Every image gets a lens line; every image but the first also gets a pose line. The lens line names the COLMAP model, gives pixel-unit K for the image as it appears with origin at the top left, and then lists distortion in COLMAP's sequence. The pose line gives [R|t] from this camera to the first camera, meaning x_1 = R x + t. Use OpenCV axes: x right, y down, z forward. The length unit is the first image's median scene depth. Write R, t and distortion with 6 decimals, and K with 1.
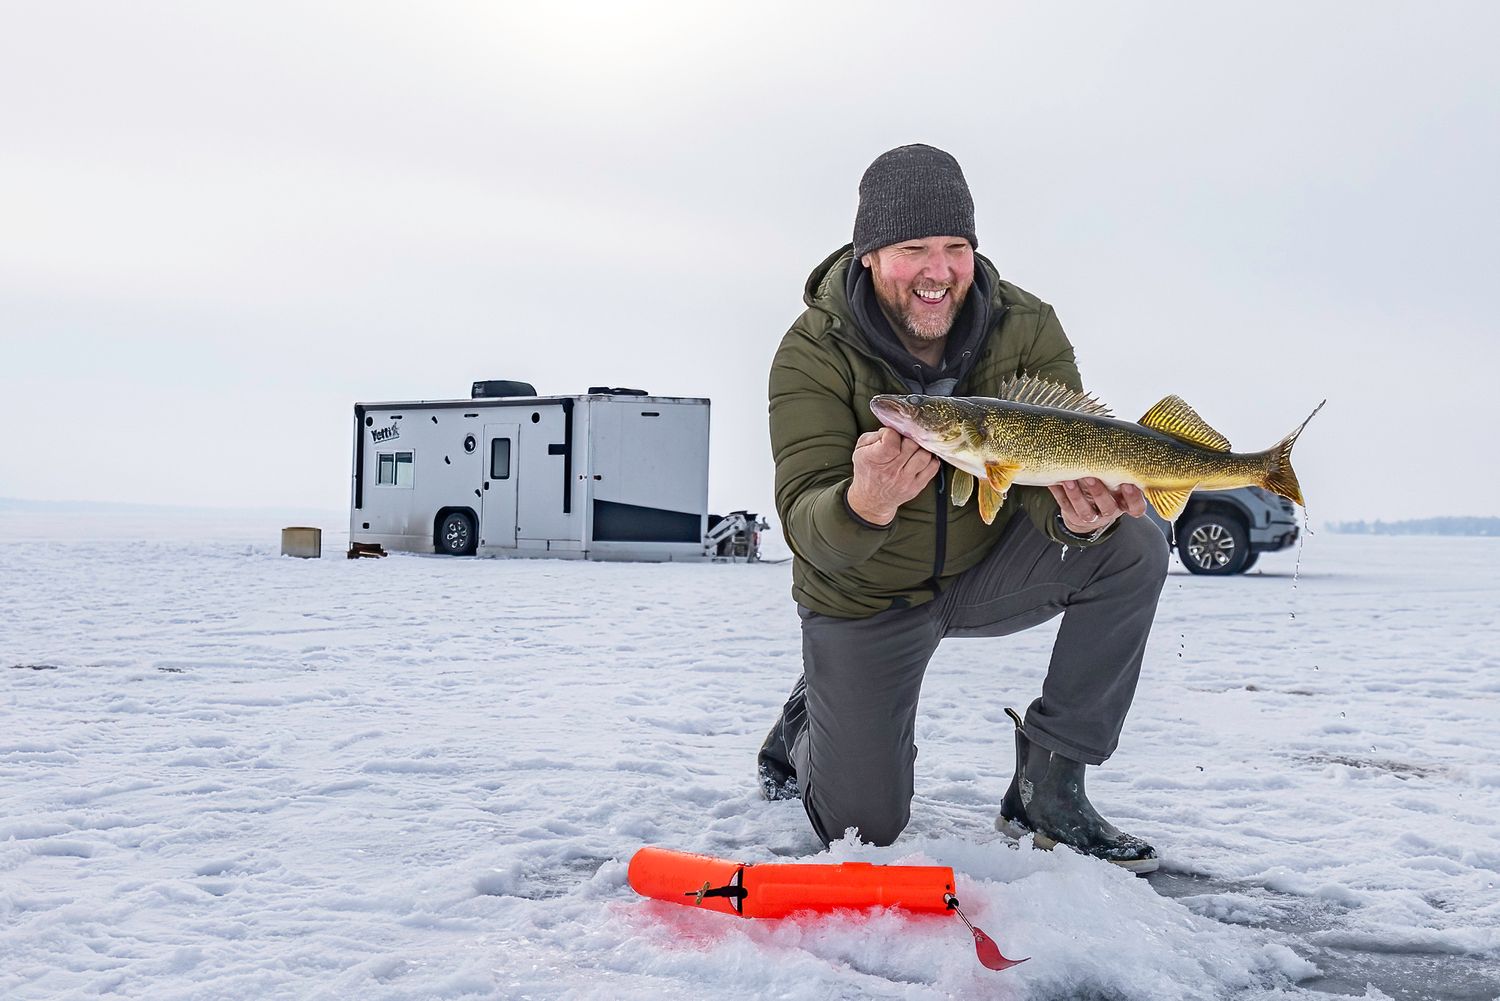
lens RADIAL K [[1677.7, 0, 752.2], [0, 1677.7, 502.3], [0, 0, 1]] dist [-0.031887, 0.000000]
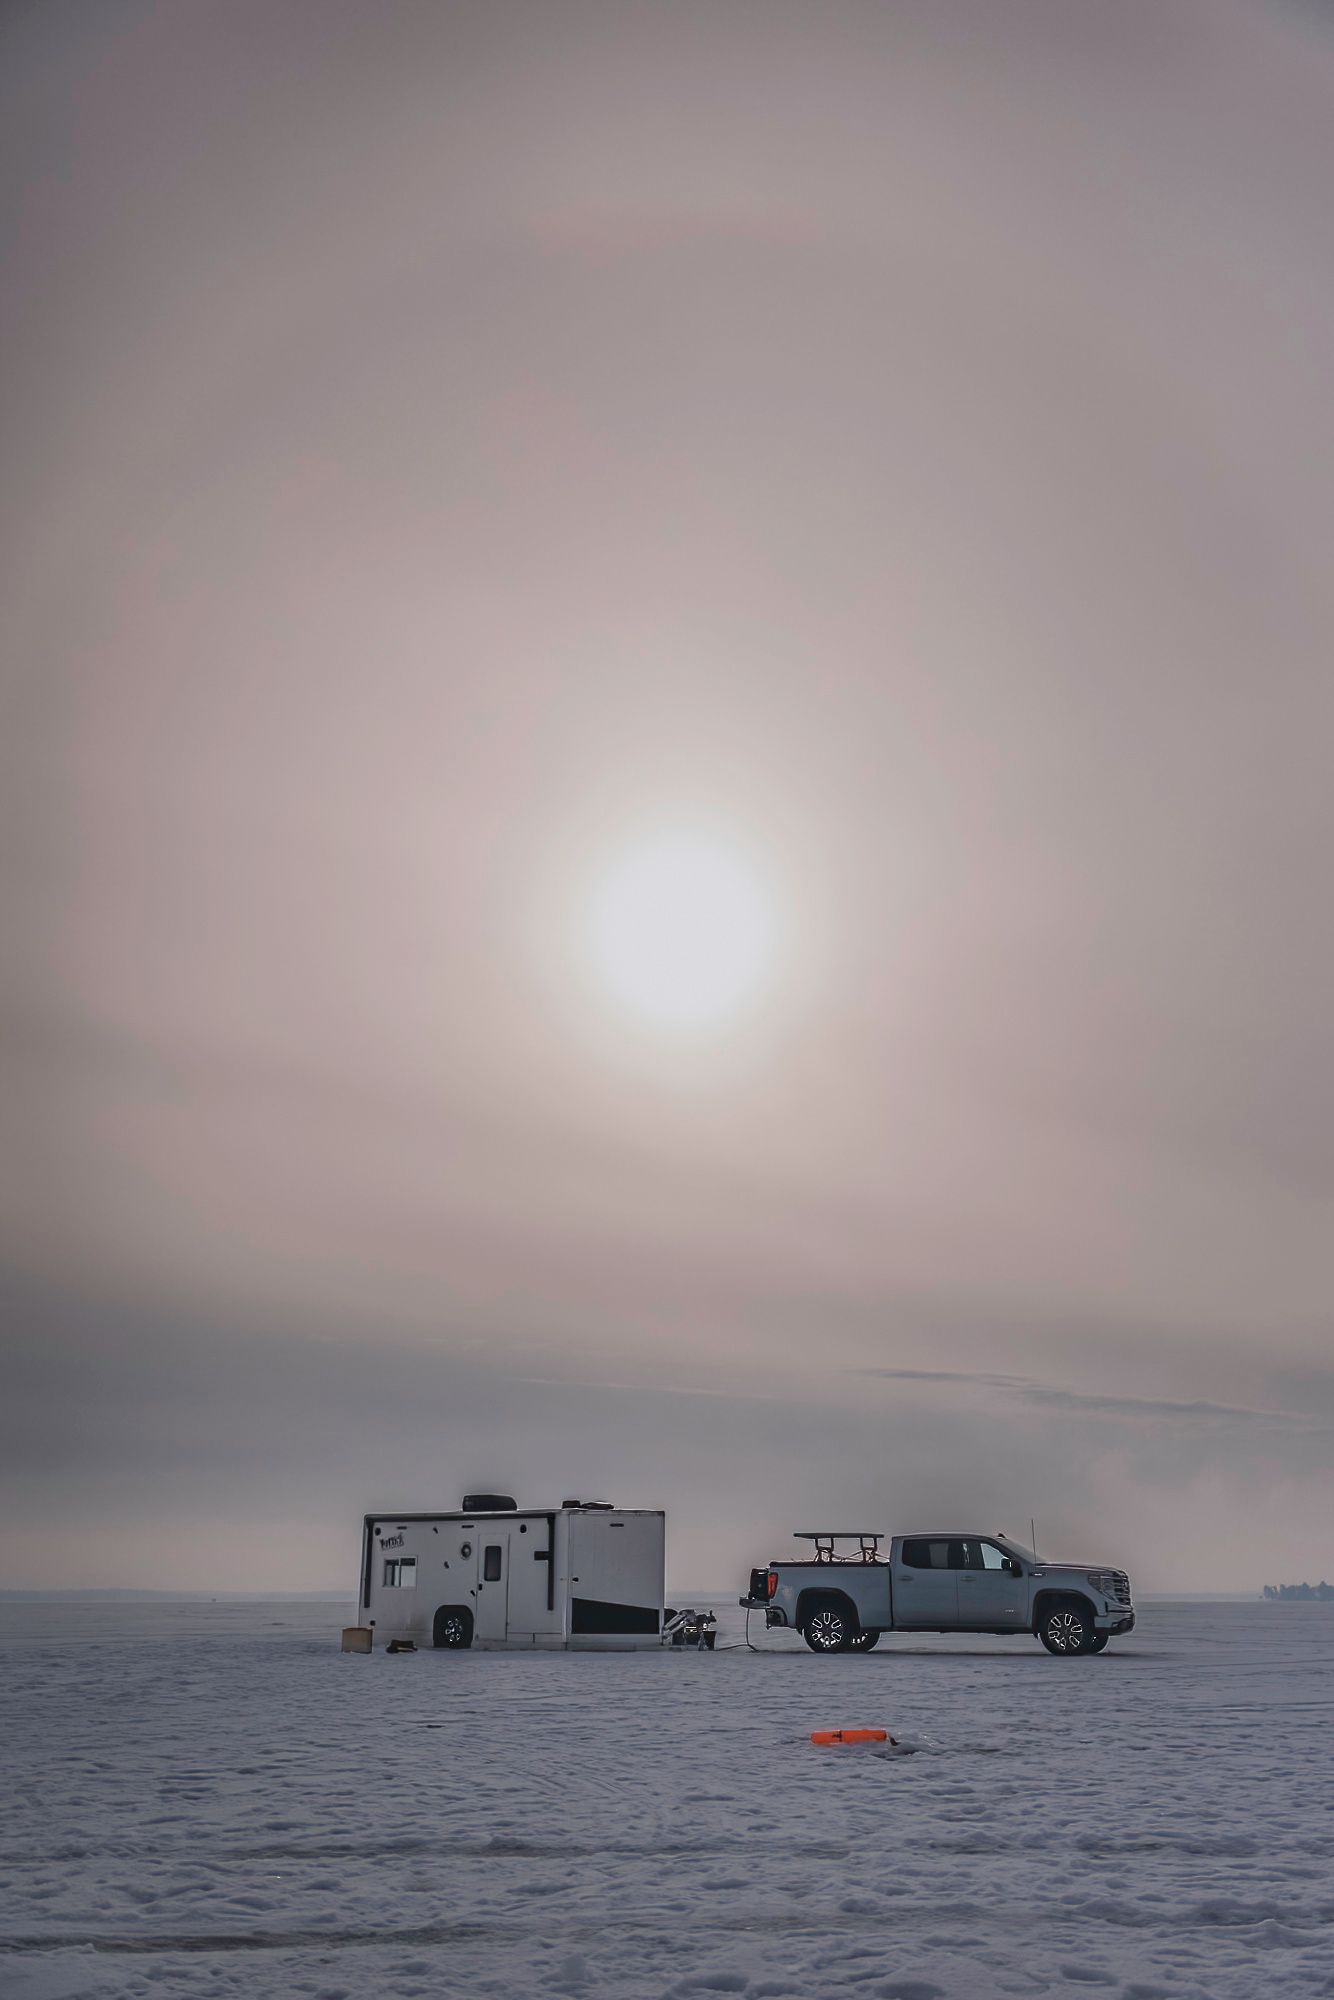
lens RADIAL K [[1751.6, 0, 655.7], [0, 1751.6, 990.5], [0, 0, 1]] dist [-0.002940, 0.010869]
pose [[0.999795, -0.011722, 0.016532, -0.047863], [0.016345, 0.948656, -0.315888, -0.017359], [-0.011981, 0.316093, 0.948652, -0.353413]]
